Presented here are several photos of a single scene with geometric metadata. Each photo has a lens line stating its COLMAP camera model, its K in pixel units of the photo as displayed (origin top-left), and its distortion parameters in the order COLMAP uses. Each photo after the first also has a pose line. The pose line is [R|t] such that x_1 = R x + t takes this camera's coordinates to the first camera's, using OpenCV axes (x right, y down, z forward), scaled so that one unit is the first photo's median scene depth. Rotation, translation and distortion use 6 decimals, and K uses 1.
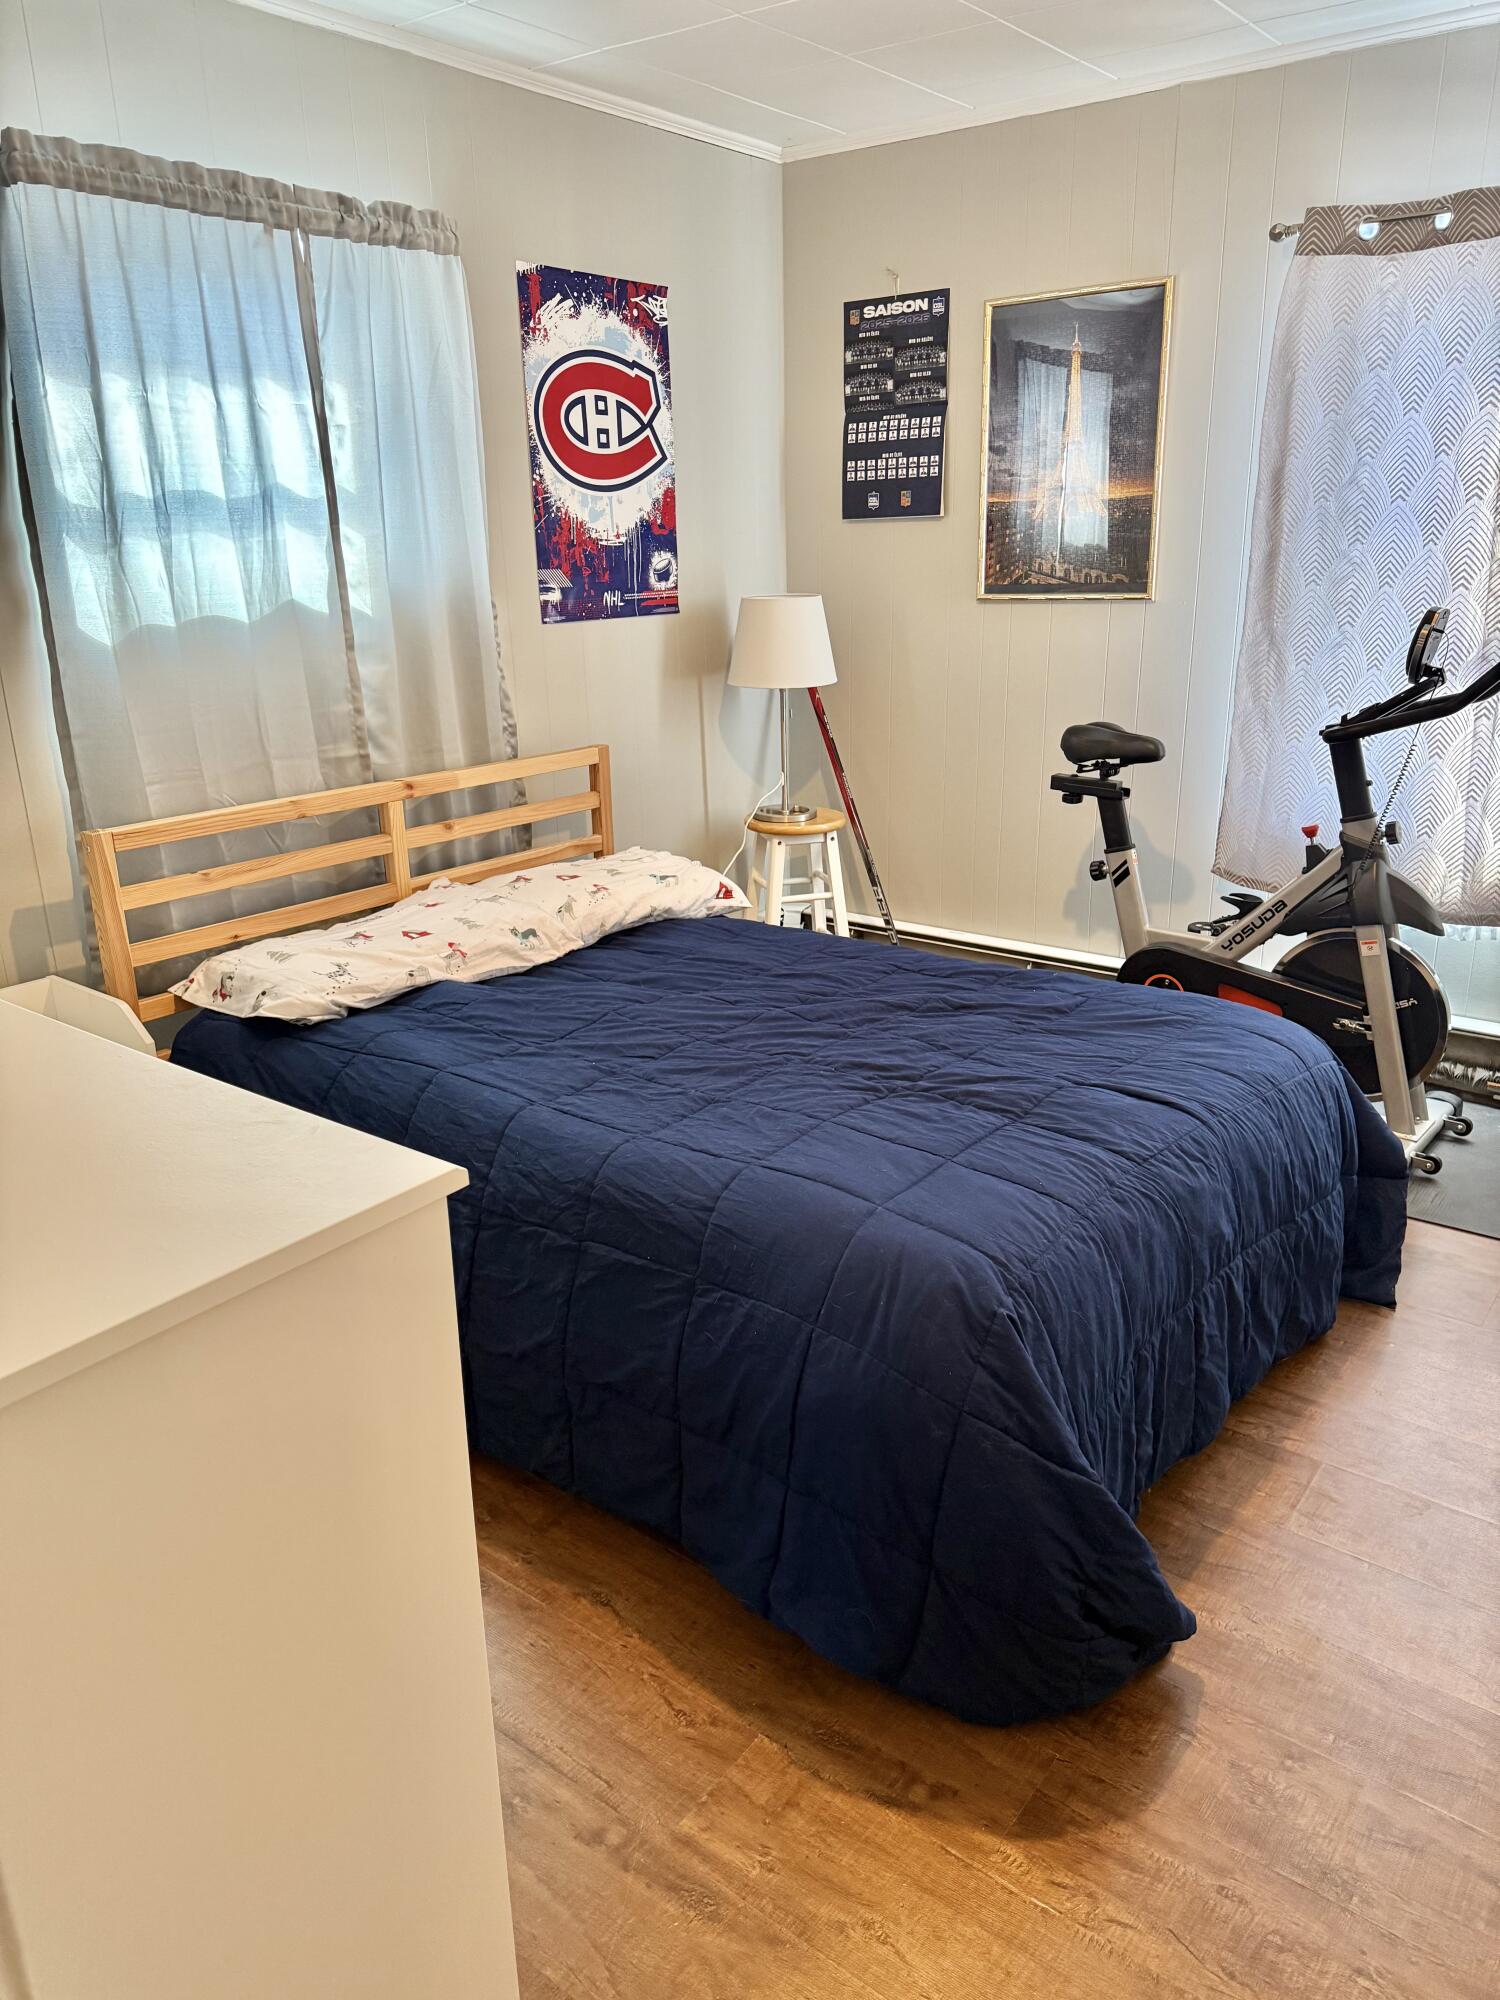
lens RADIAL K [[1432.2, 0, 768.1], [0, 1432.2, 996.1], [0, 0, 1]] dist [0.051801, -0.062777]
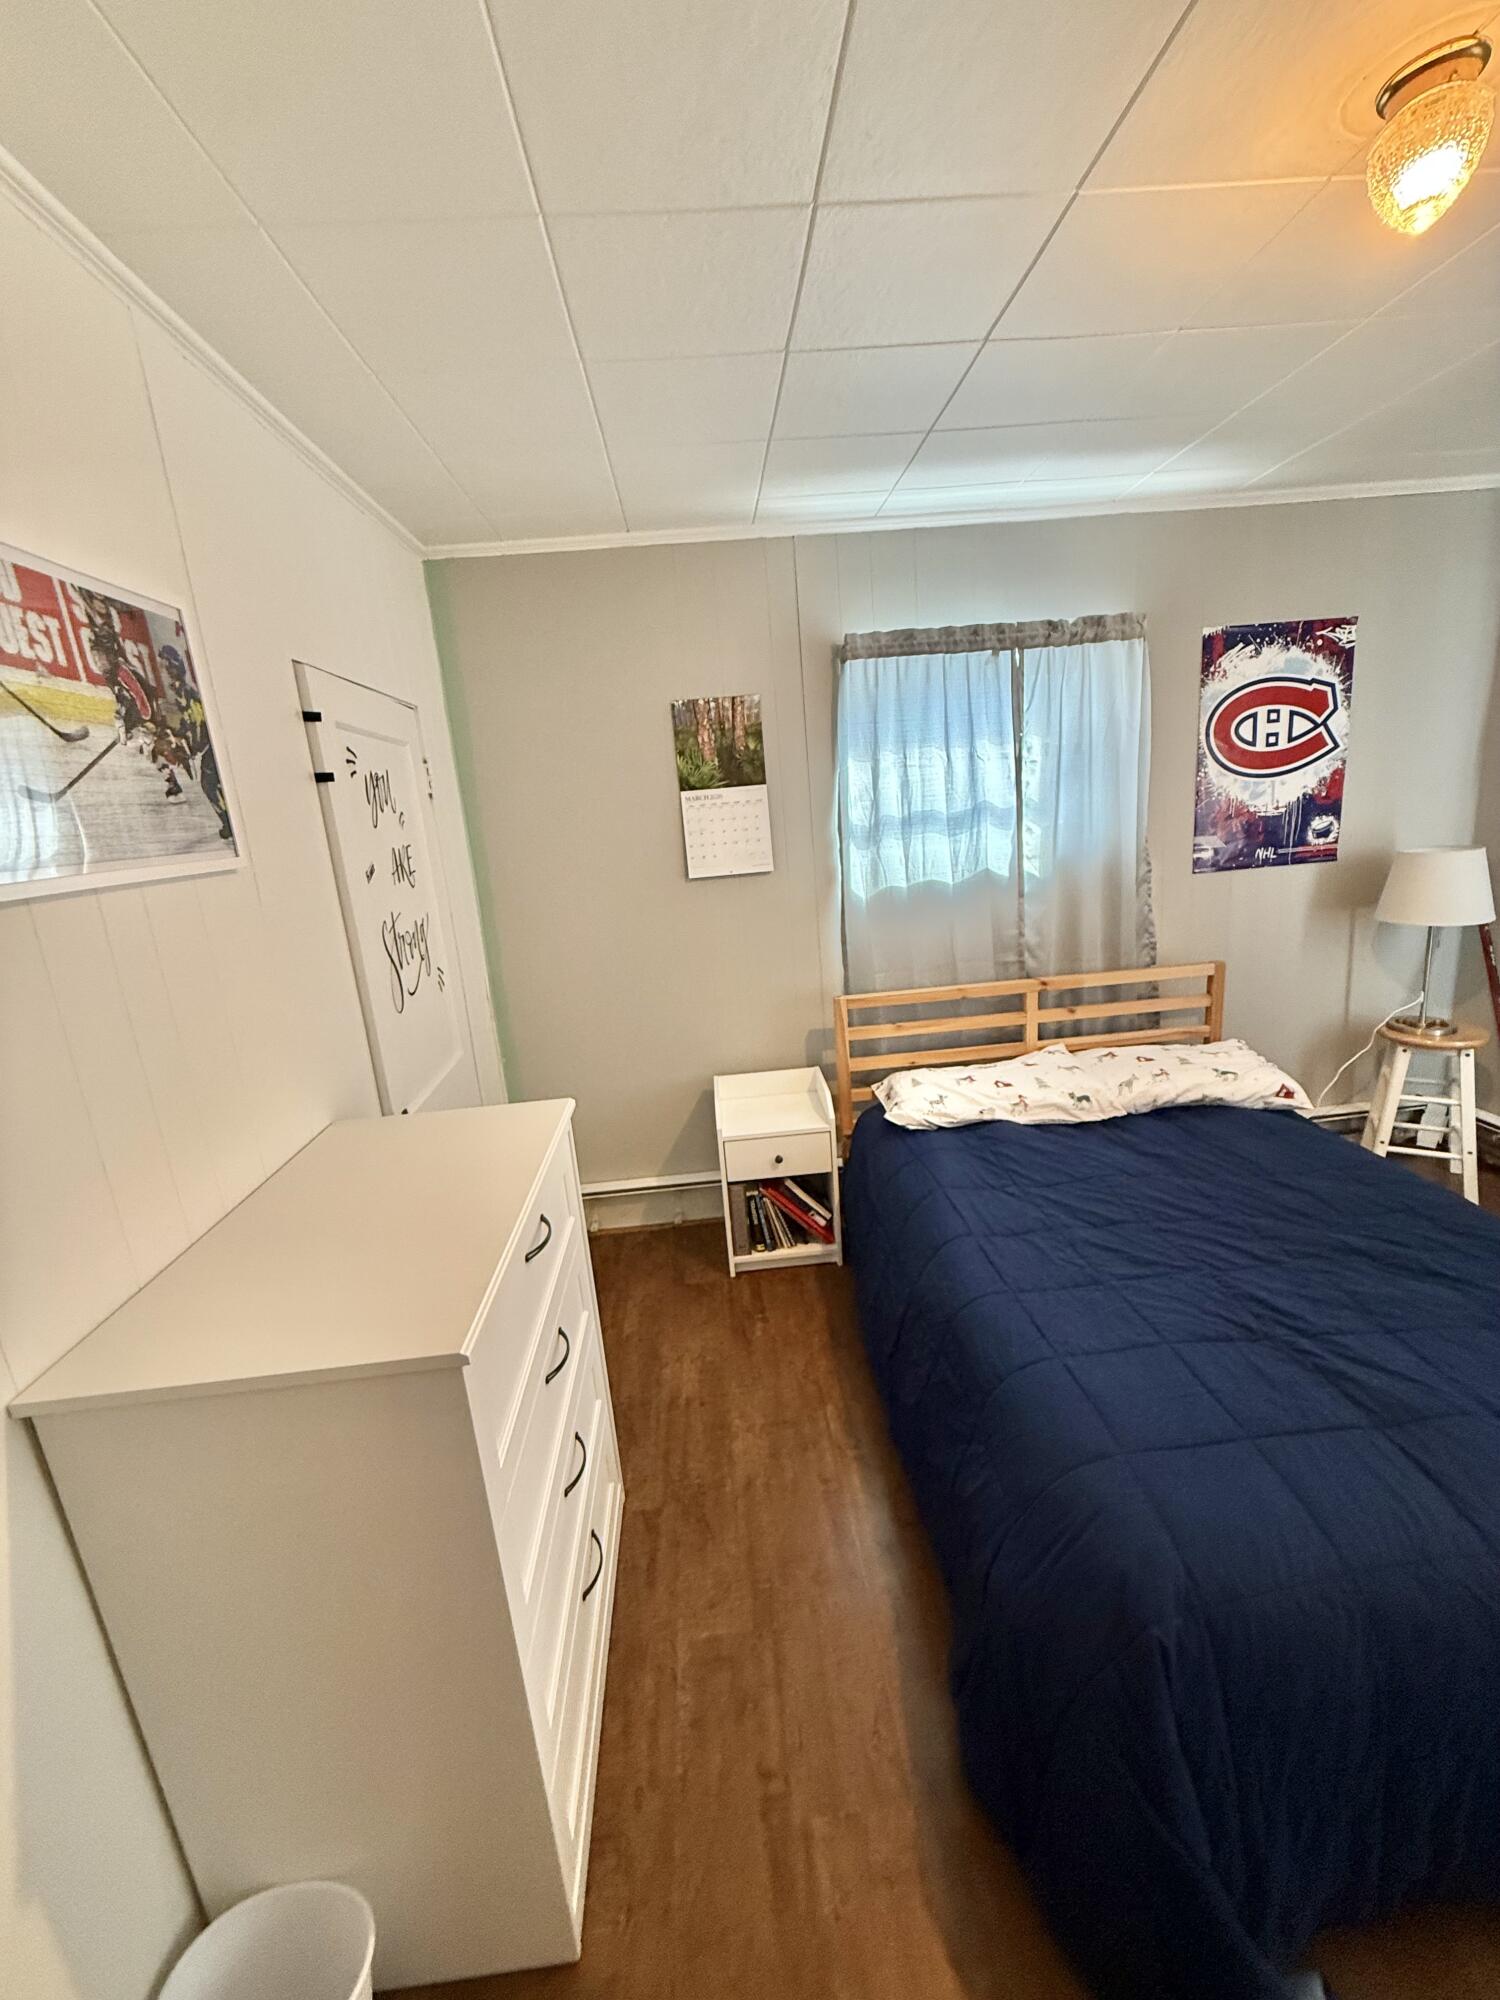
lens RADIAL K [[794.1, 0, 747.8], [0, 794.1, 995.4], [0, 0, 1]] dist [-0.001080, 0.000179]
pose [[0.653367, 0.139989, -0.743986, 0.193939], [-0.168354, 0.985013, 0.037493, -0.120078], [0.738085, 0.100756, 0.667142, 0.206470]]
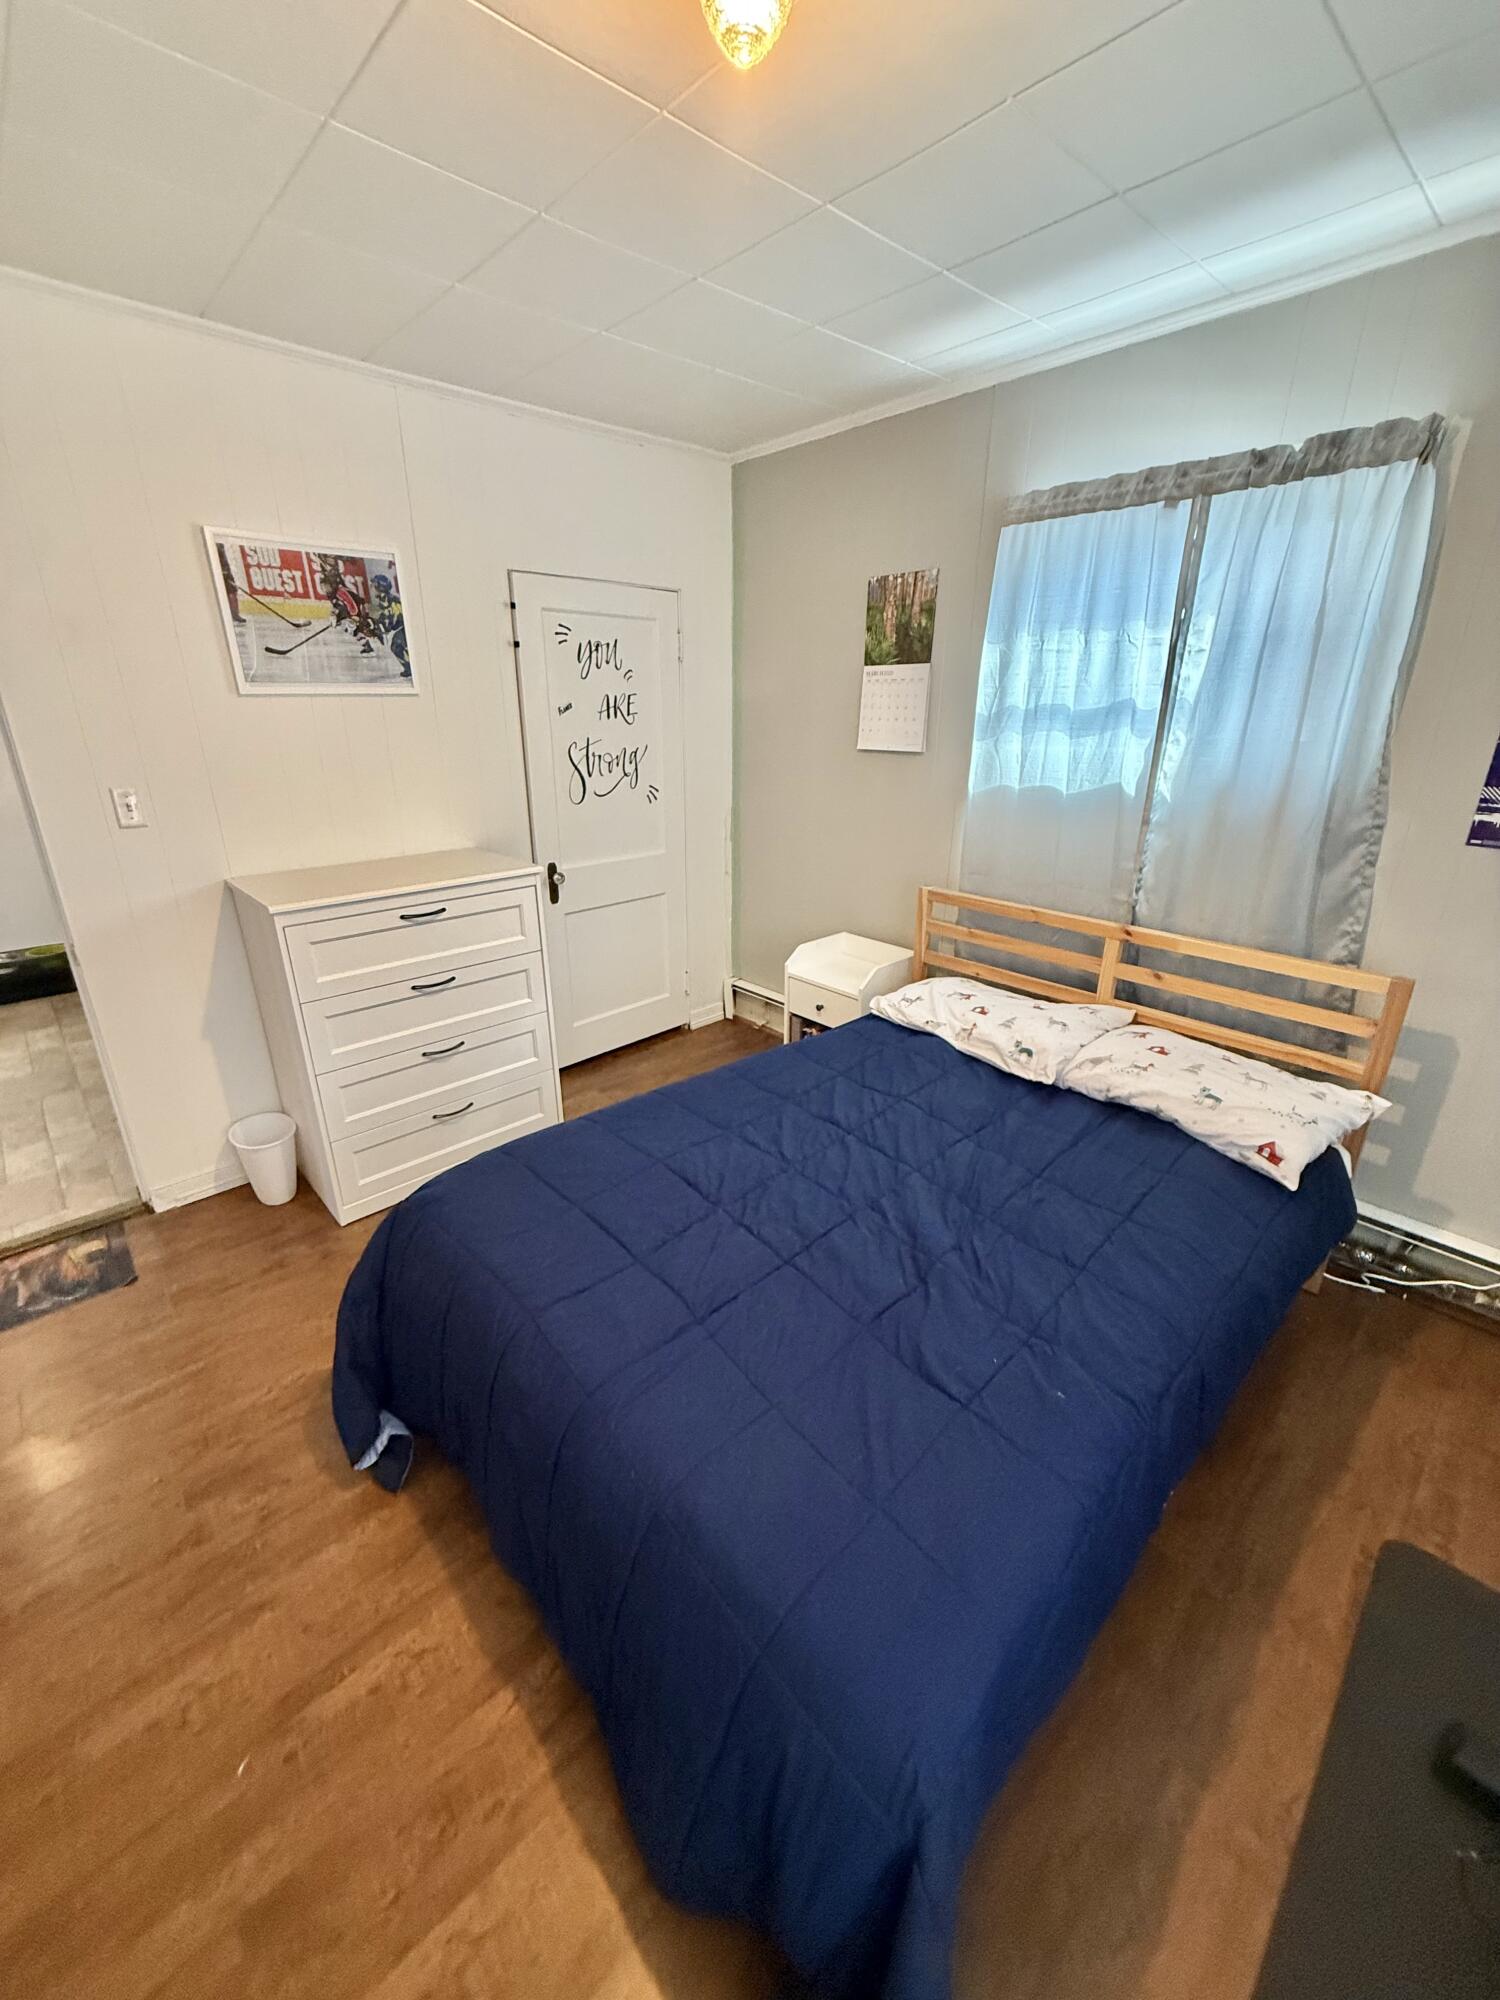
lens RADIAL K [[794.1, 0, 749.7], [0, 794.1, 994.7], [0, 0, 1]] dist [-0.001080, 0.000179]
pose [[-0.170353, 0.357340, -0.918307, 0.513768], [-0.304128, 0.867364, 0.393935, -0.294430], [0.937276, 0.346391, -0.039081, 0.780628]]
